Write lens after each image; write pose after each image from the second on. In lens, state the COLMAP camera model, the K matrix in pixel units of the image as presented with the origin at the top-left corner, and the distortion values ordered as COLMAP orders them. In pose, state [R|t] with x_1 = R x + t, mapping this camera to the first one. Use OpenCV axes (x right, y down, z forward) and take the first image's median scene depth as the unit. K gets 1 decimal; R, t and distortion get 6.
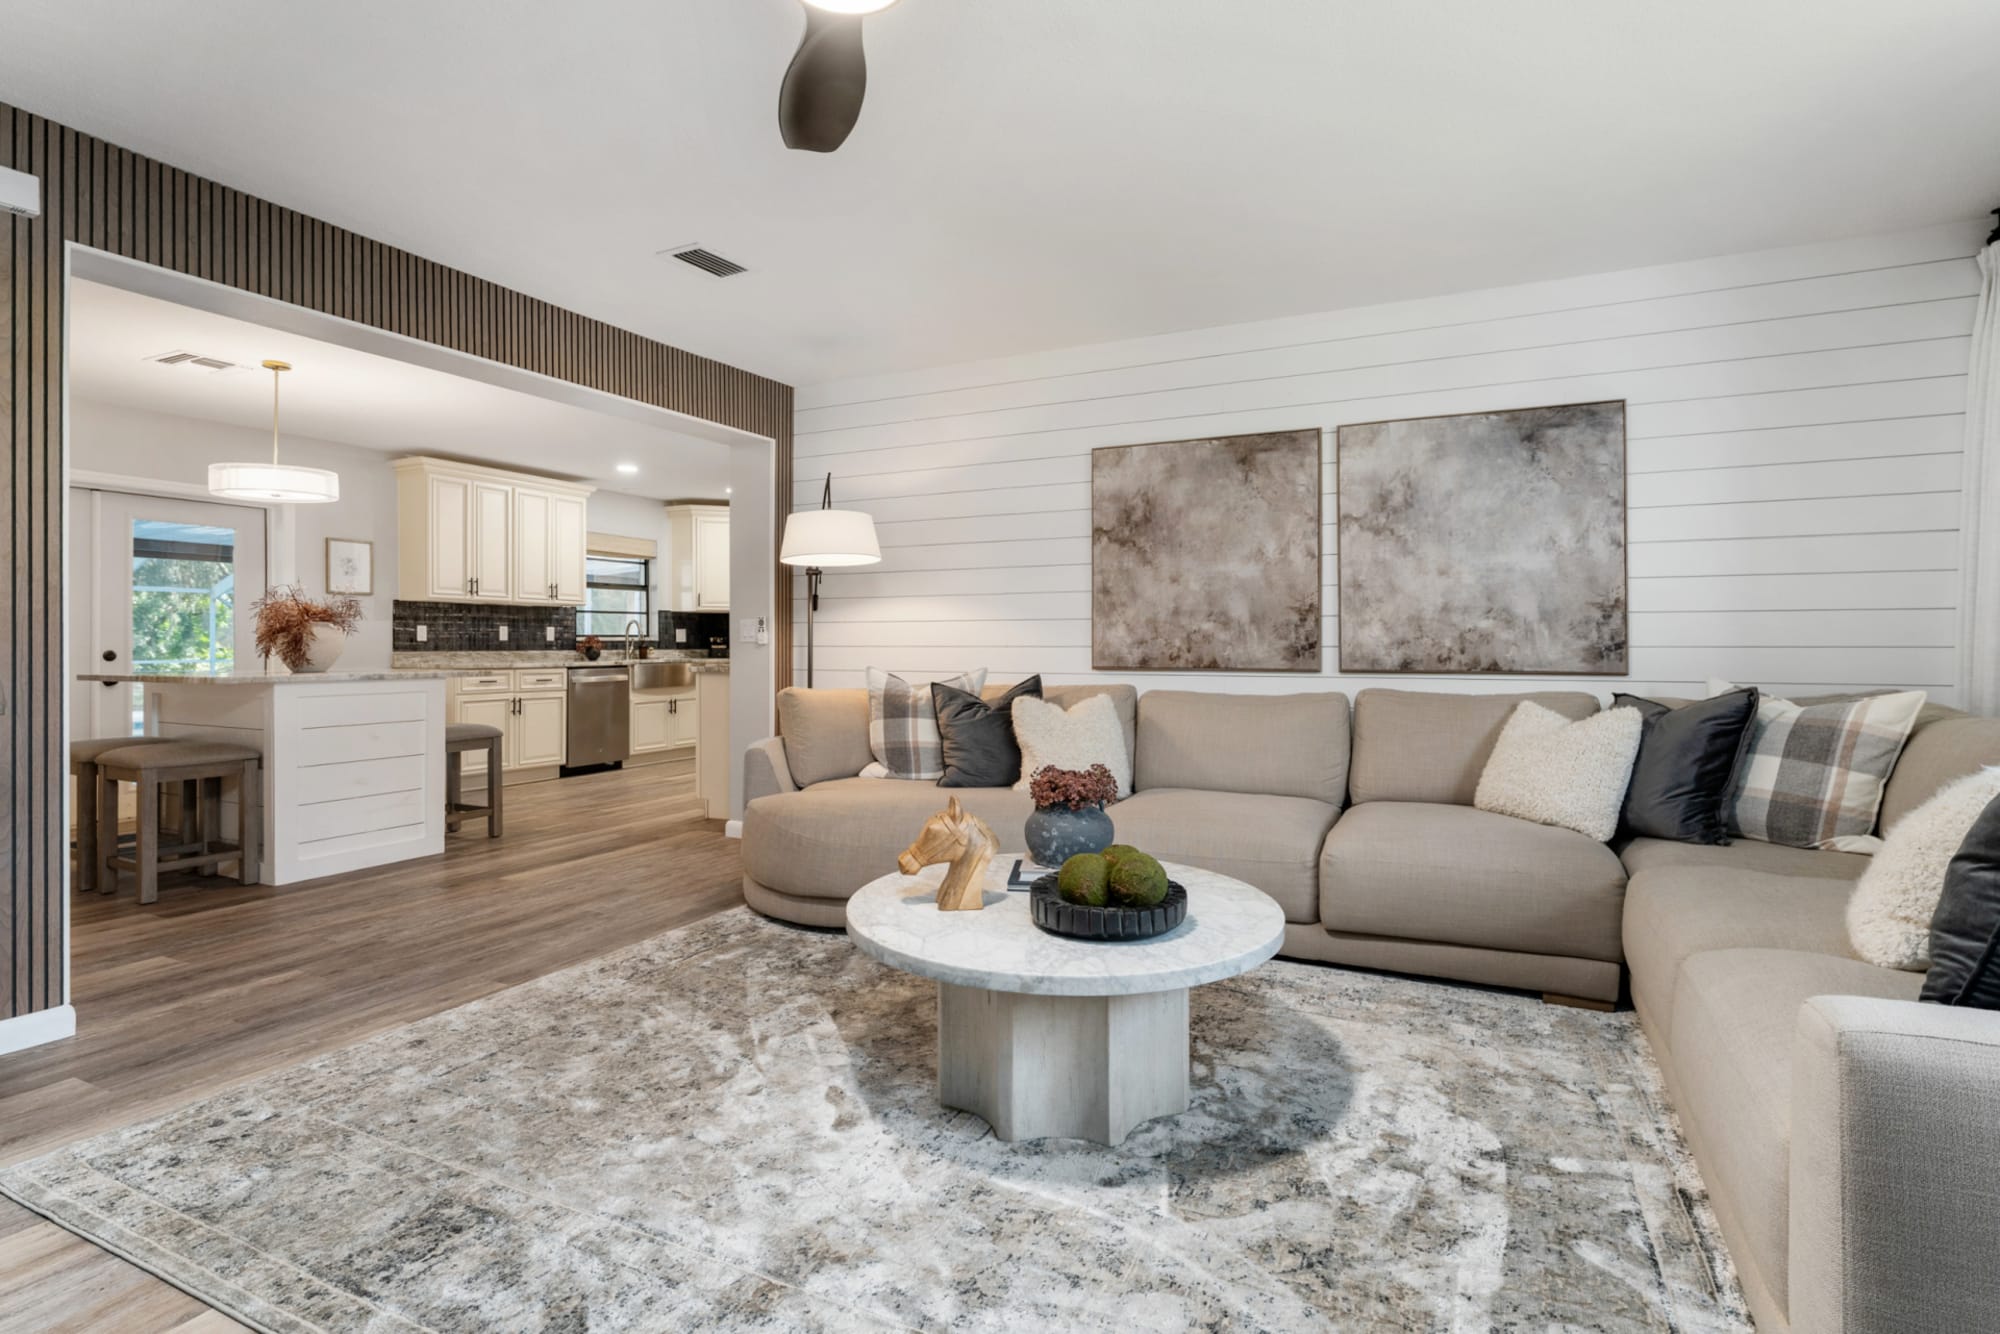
lens RADIAL K [[1019.2, 0, 1000.0], [0, 1019.2, 667.0], [0, 0, 1]] dist [0.001659, 0.000669]
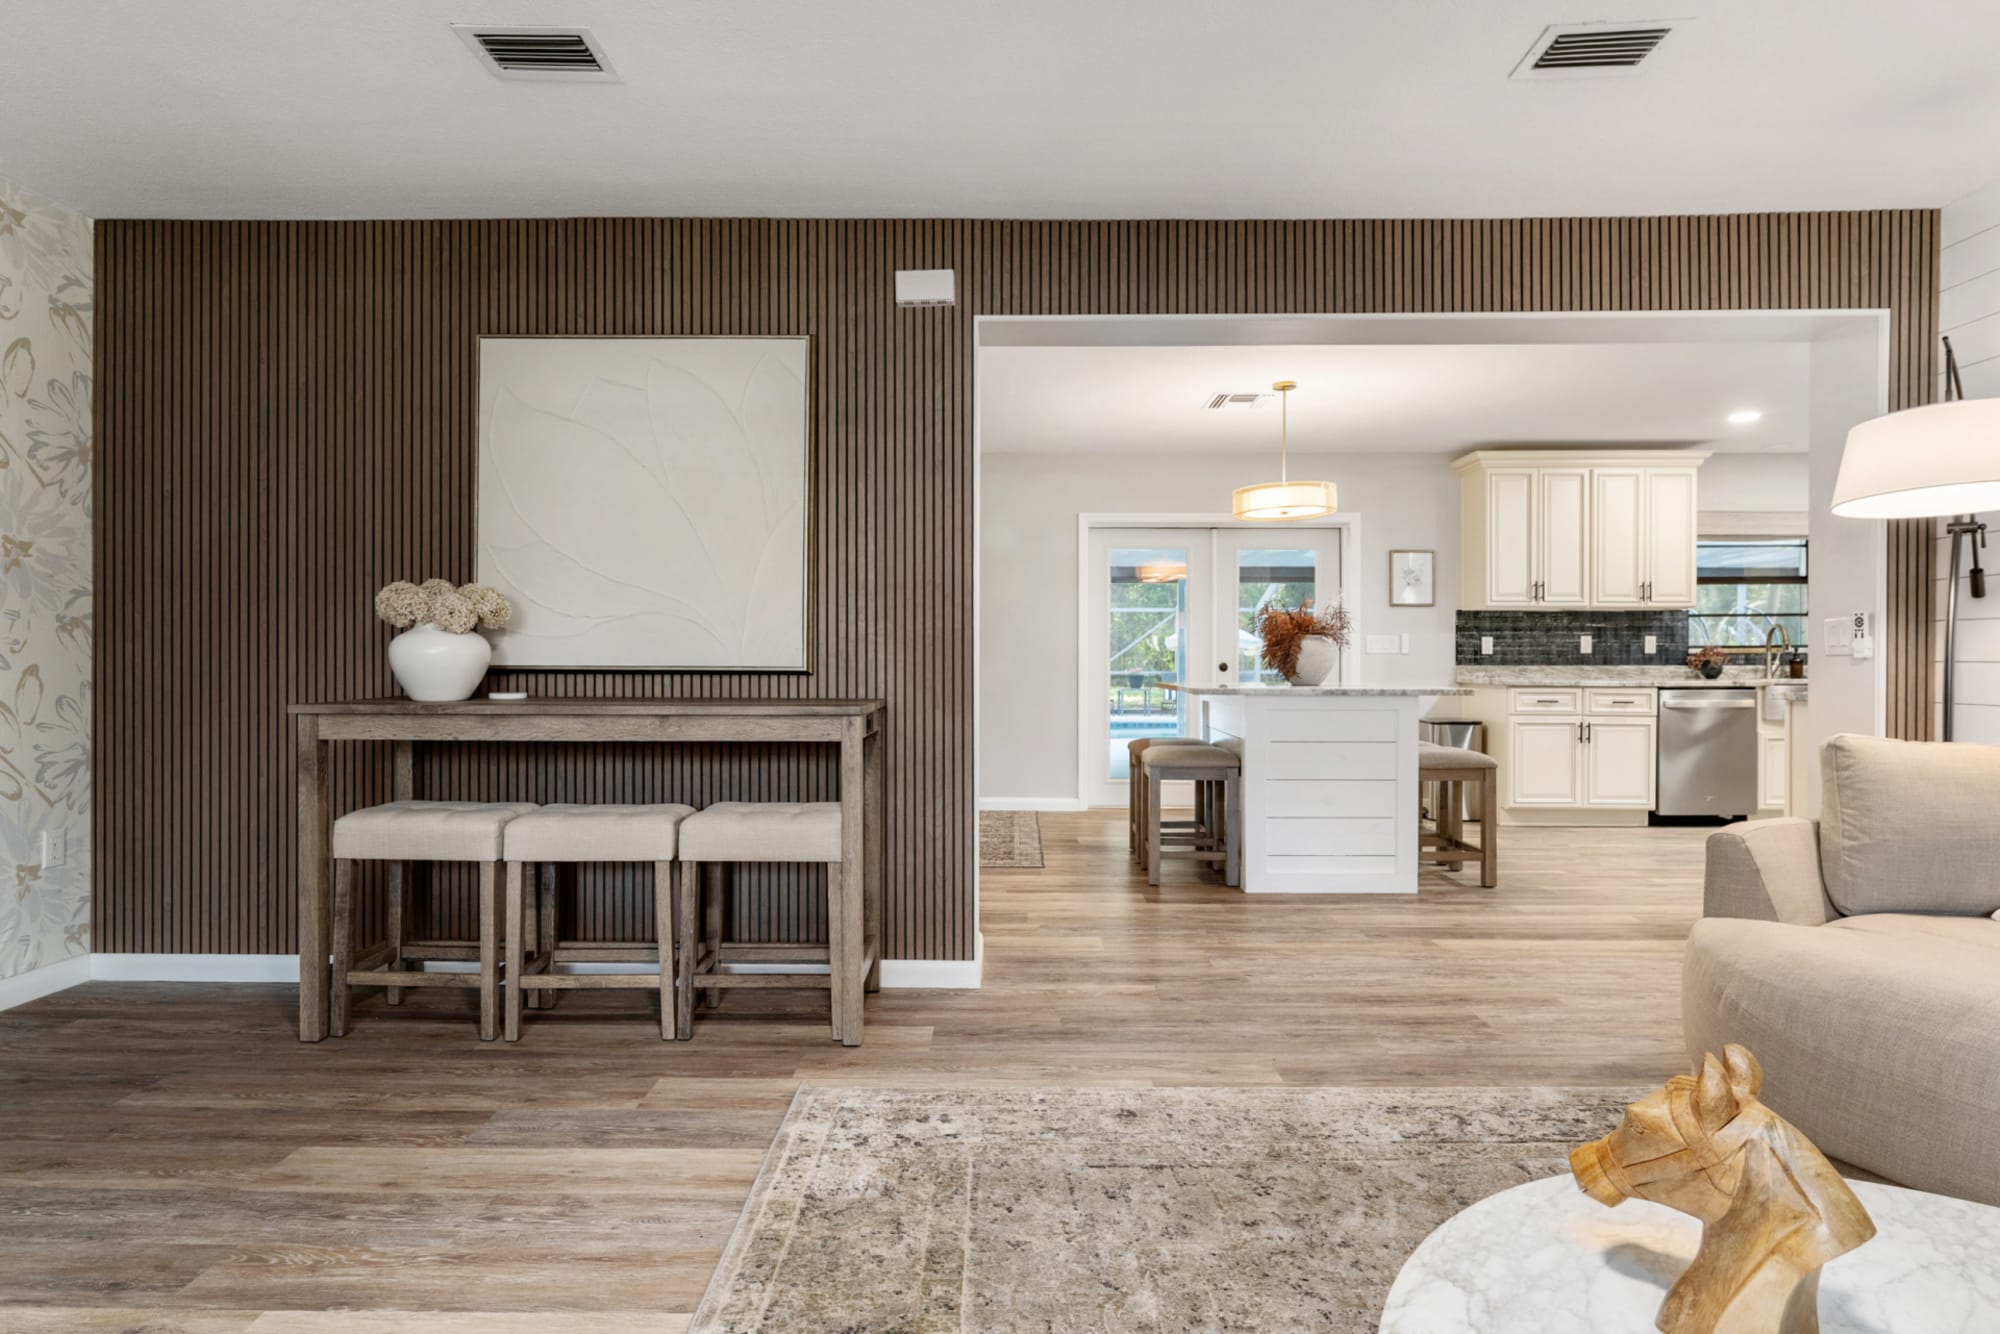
lens RADIAL K [[1019.2, 0, 1000.0], [0, 1019.2, 667.0], [0, 0, 1]] dist [0.001659, 0.000669]
pose [[0.431402, 0.009268, -0.902112, 0.070816], [-0.021227, 0.999775, 0.000120, -0.004880], [0.901910, 0.019097, 0.431502, 0.222534]]
